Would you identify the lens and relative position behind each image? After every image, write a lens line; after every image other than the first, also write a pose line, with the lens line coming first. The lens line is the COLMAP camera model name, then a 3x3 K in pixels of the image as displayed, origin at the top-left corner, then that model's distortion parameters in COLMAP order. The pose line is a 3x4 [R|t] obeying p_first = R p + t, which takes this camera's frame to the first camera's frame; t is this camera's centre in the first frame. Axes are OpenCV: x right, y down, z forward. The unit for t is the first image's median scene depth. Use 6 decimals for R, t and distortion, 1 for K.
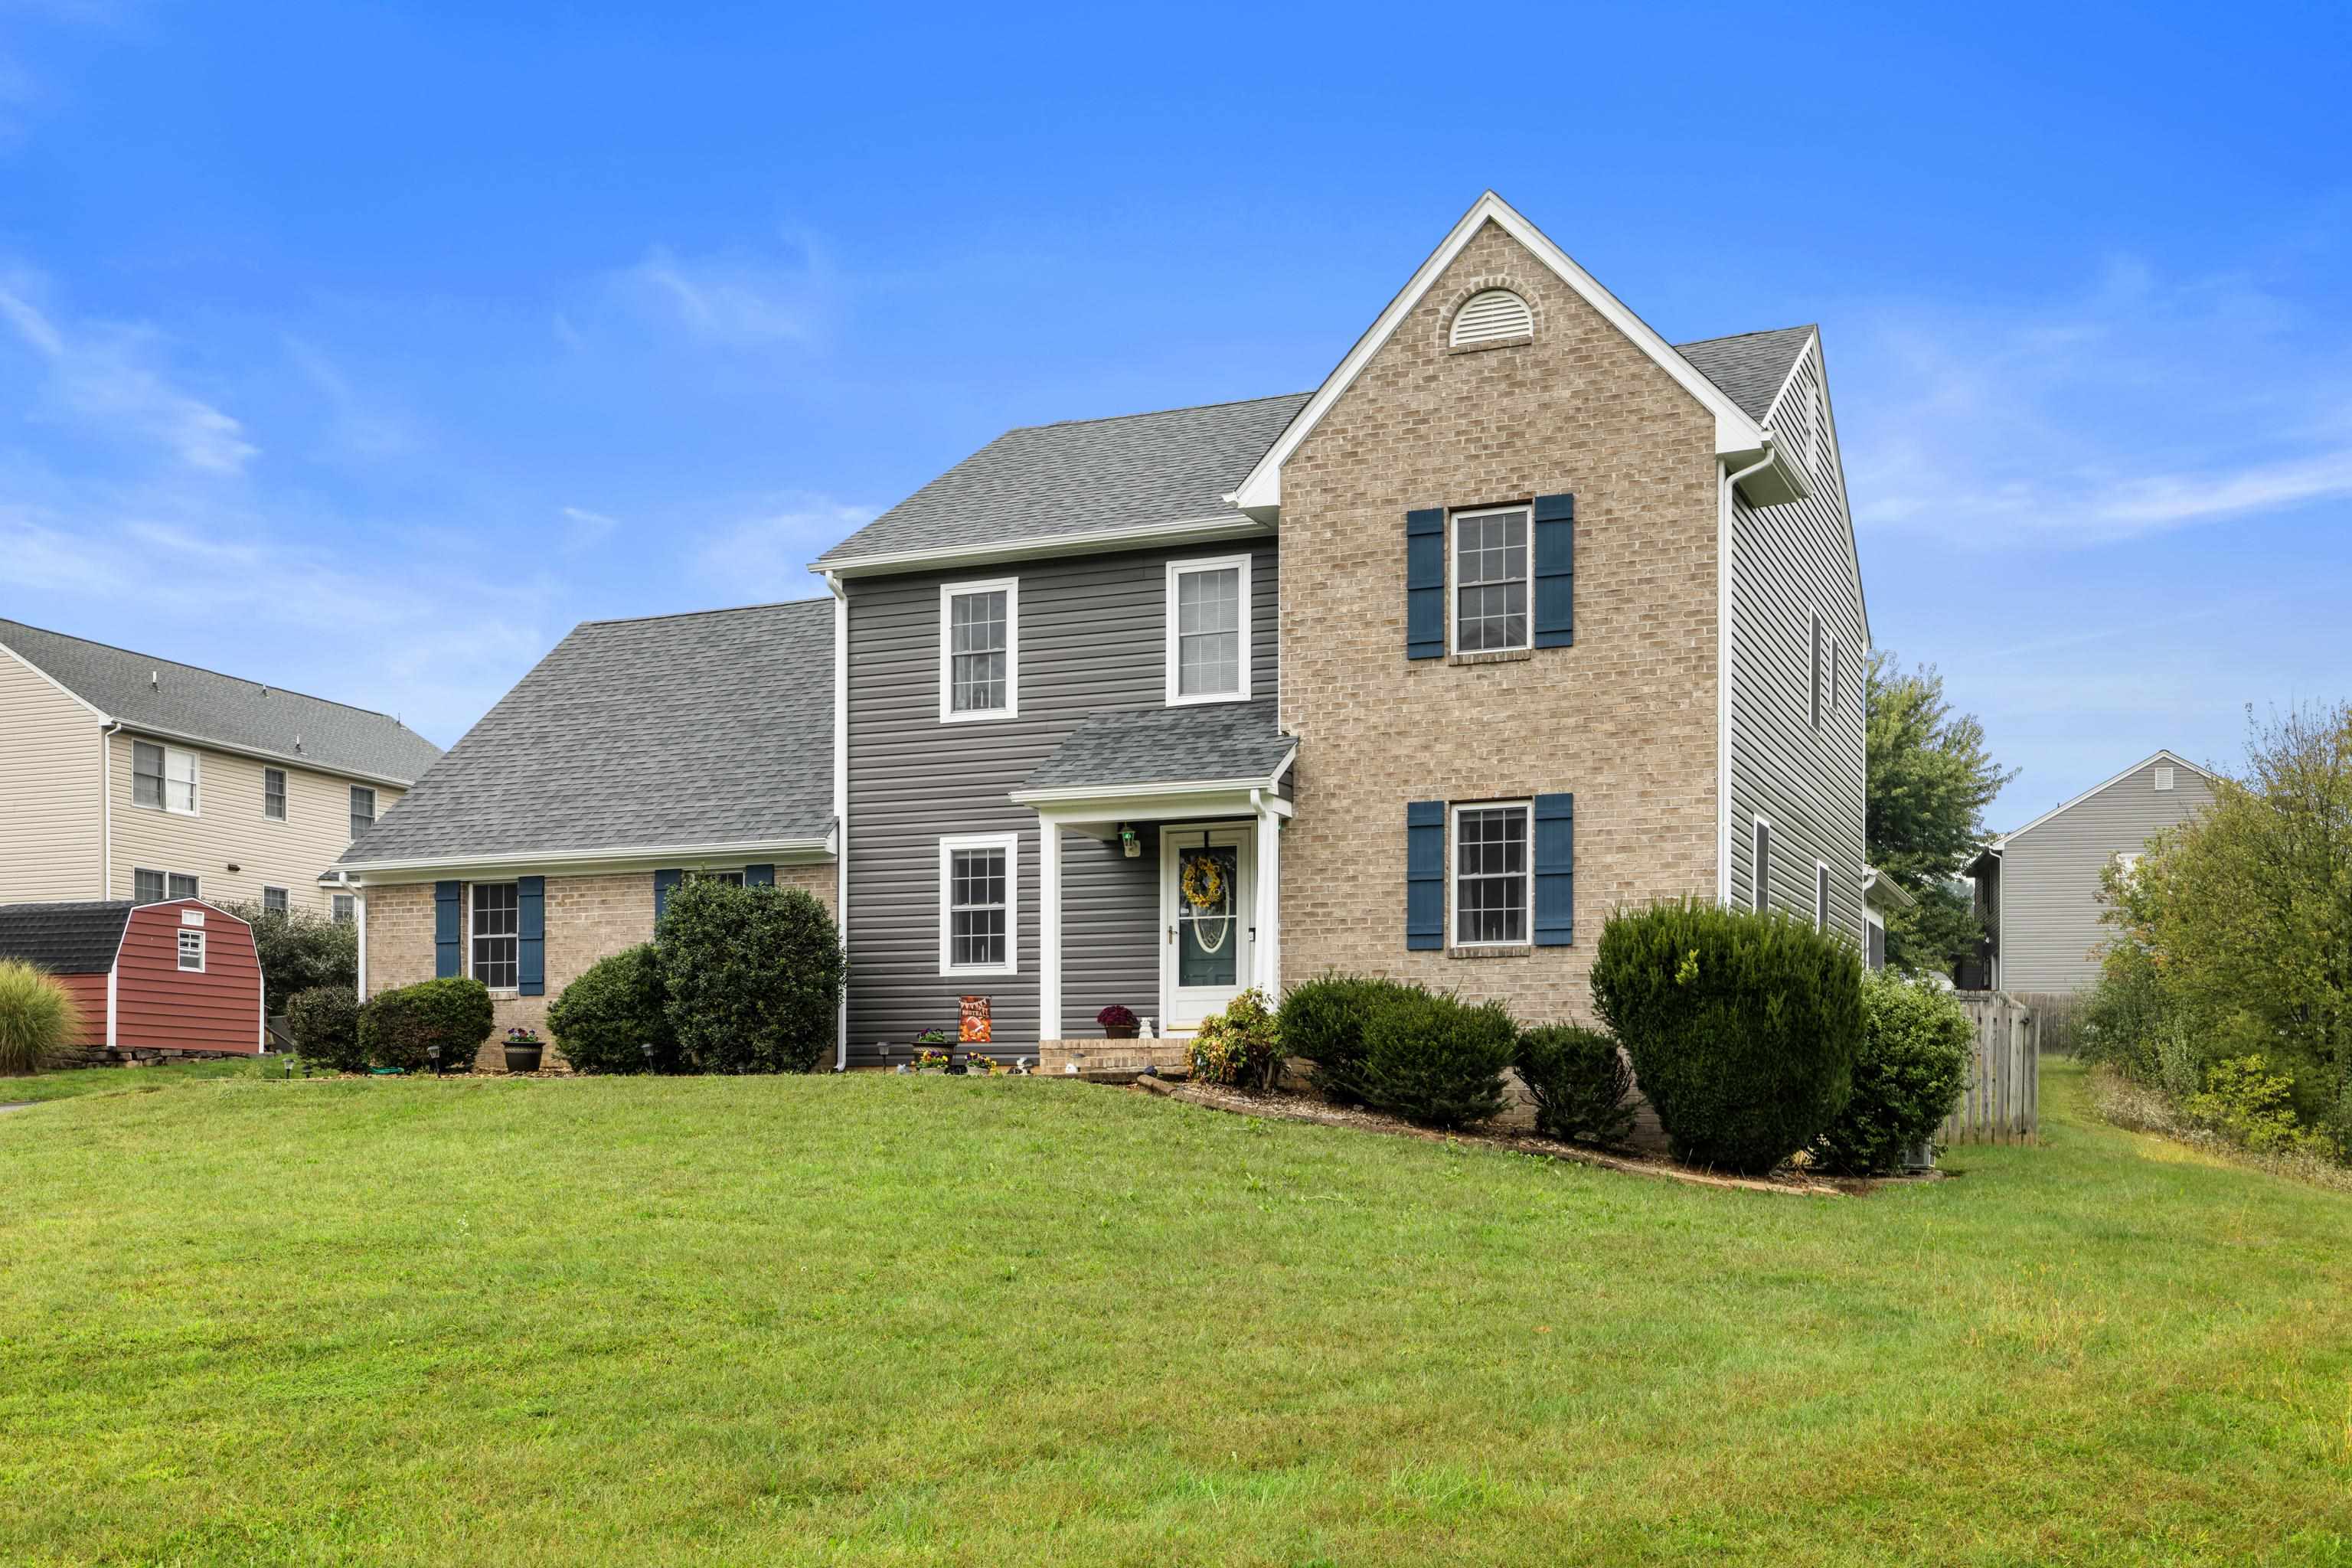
lens RADIAL K [[2277.3, 0, 1176.0], [0, 2277.3, 784.0], [0, 0, 1]] dist [0.002338, 0.012362]
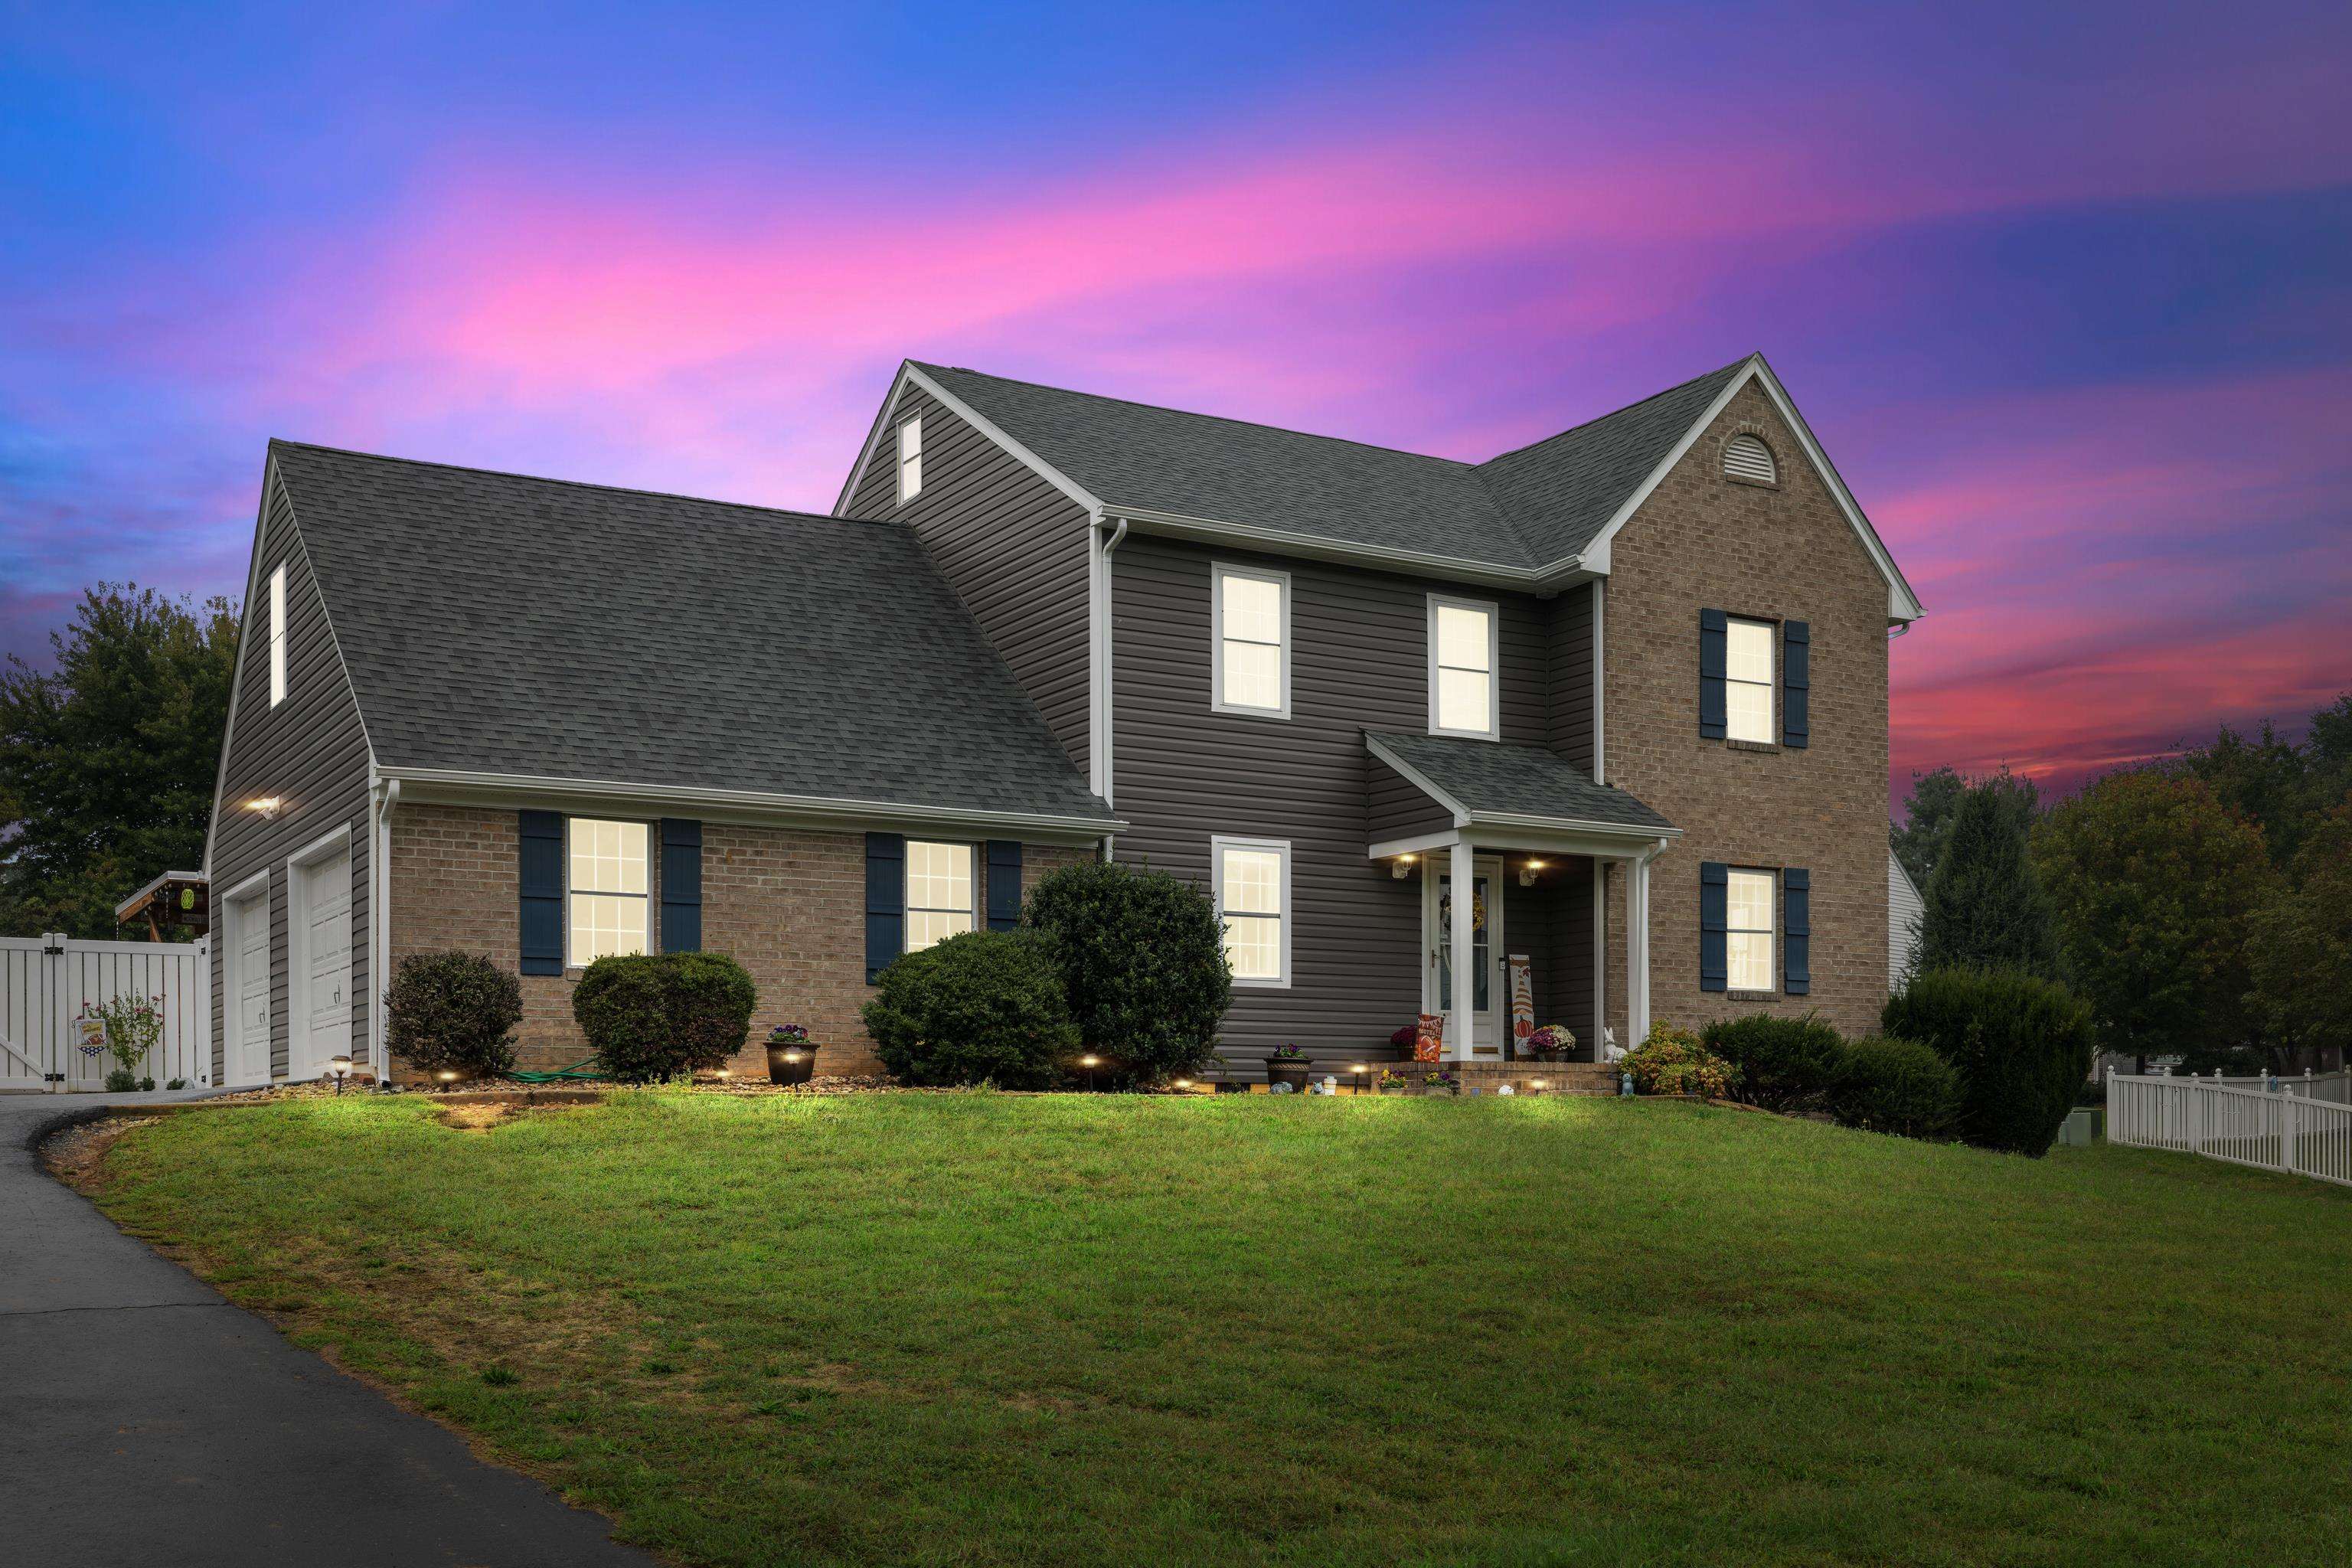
lens RADIAL K [[2277.3, 0, 1176.0], [0, 2277.3, 784.0], [0, 0, 1]] dist [0.002338, 0.012362]
pose [[0.590253, 0.117219, 0.798662, -0.965483], [-0.114377, 0.991563, -0.061001, 0.068961], [-0.799074, -0.055342, 0.598680, 0.523586]]
